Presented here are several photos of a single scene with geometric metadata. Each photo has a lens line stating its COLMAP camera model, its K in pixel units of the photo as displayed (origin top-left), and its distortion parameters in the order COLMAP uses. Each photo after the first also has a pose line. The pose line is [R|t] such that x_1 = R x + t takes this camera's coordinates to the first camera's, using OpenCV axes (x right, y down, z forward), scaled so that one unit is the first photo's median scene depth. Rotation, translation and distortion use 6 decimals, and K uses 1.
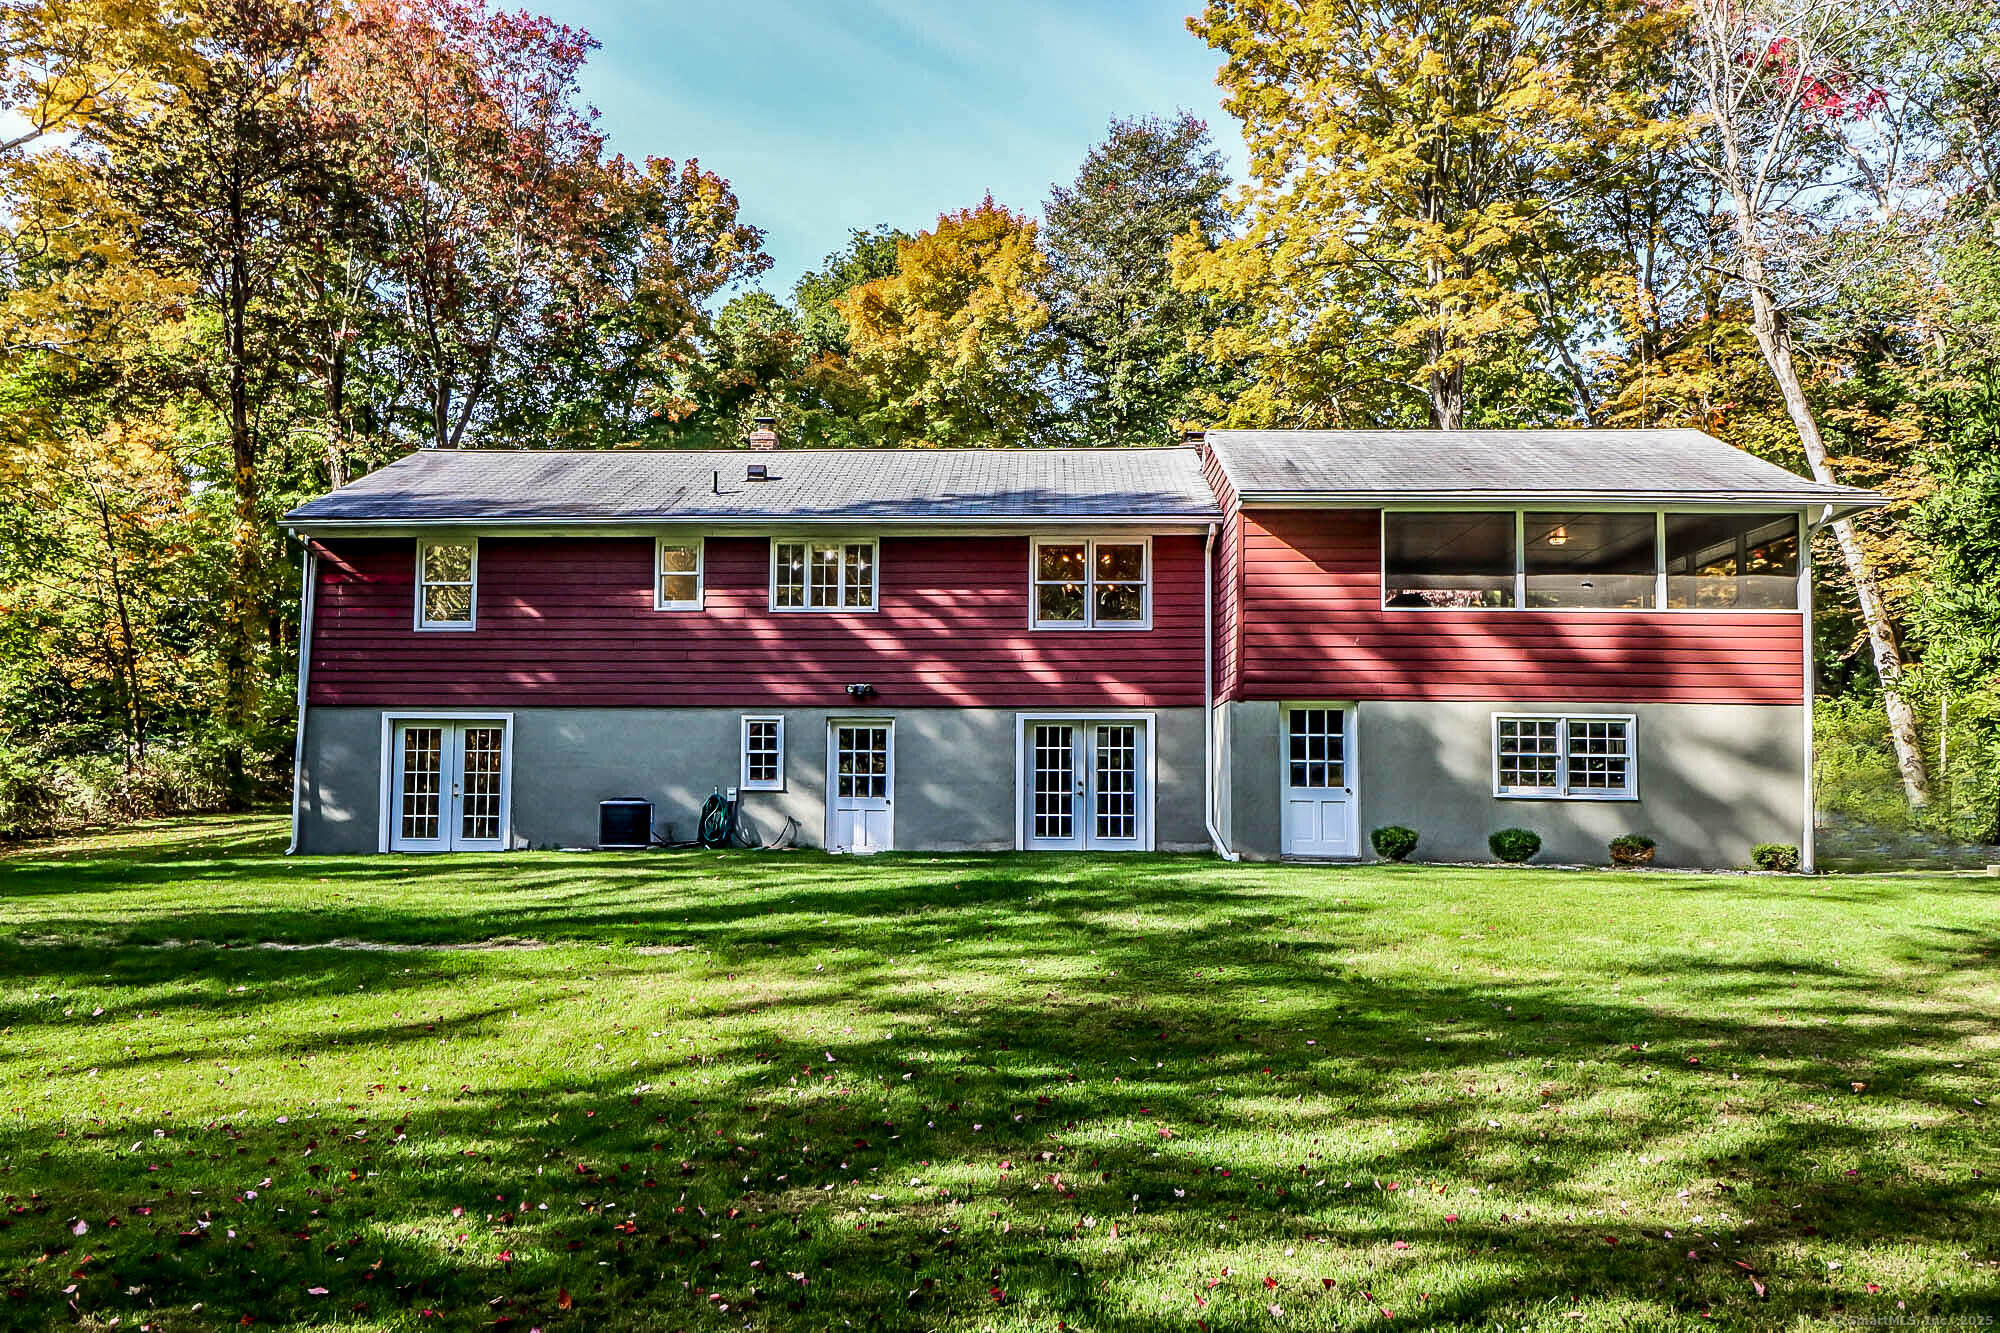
lens RADIAL K [[1540.3, 0, 1000.0], [0, 1540.3, 666.5], [0, 0, 1]] dist [0.000311, 0.000190]
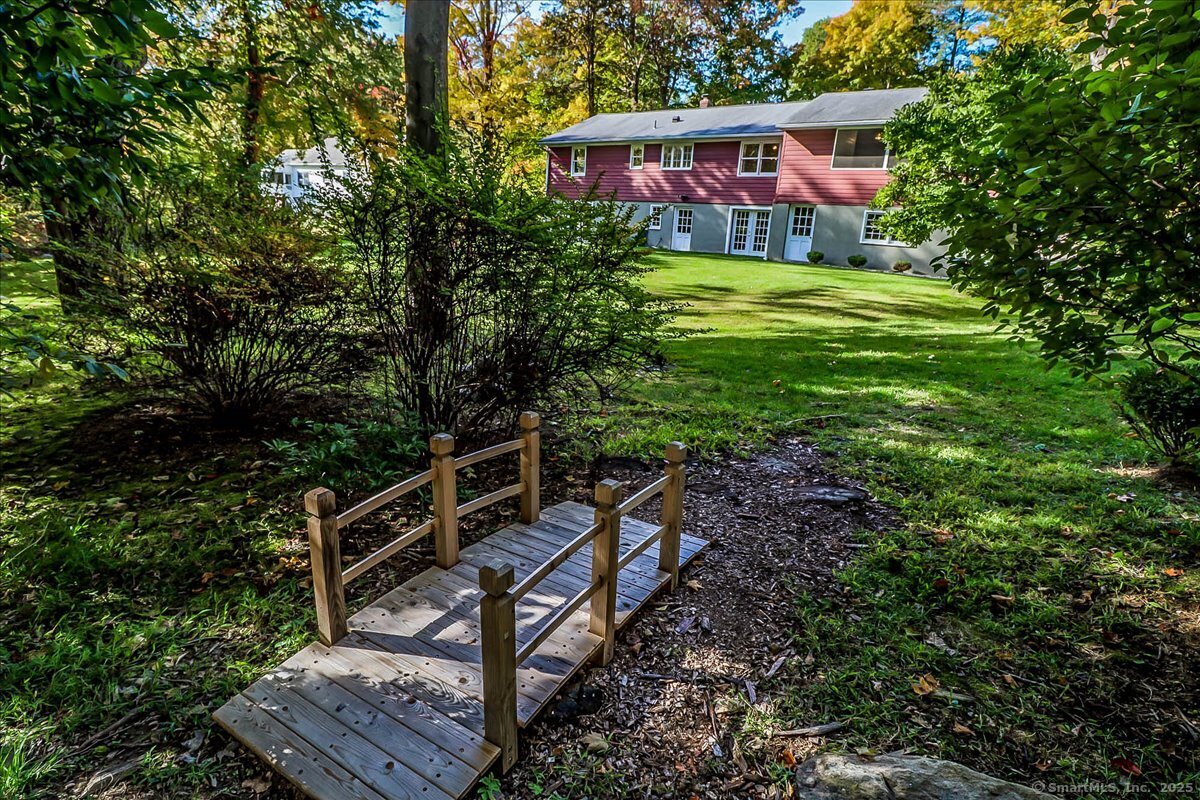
lens RADIAL K [[564.7, 0, 600.0], [0, 564.7, 400.0], [0, 0, 1]] dist [-0.012010, -0.000023]
pose [[0.818850, 0.209654, -0.534350, 0.457944], [-0.007050, 0.934514, 0.355857, -0.004987], [0.573964, -0.287626, 0.766705, -0.080039]]
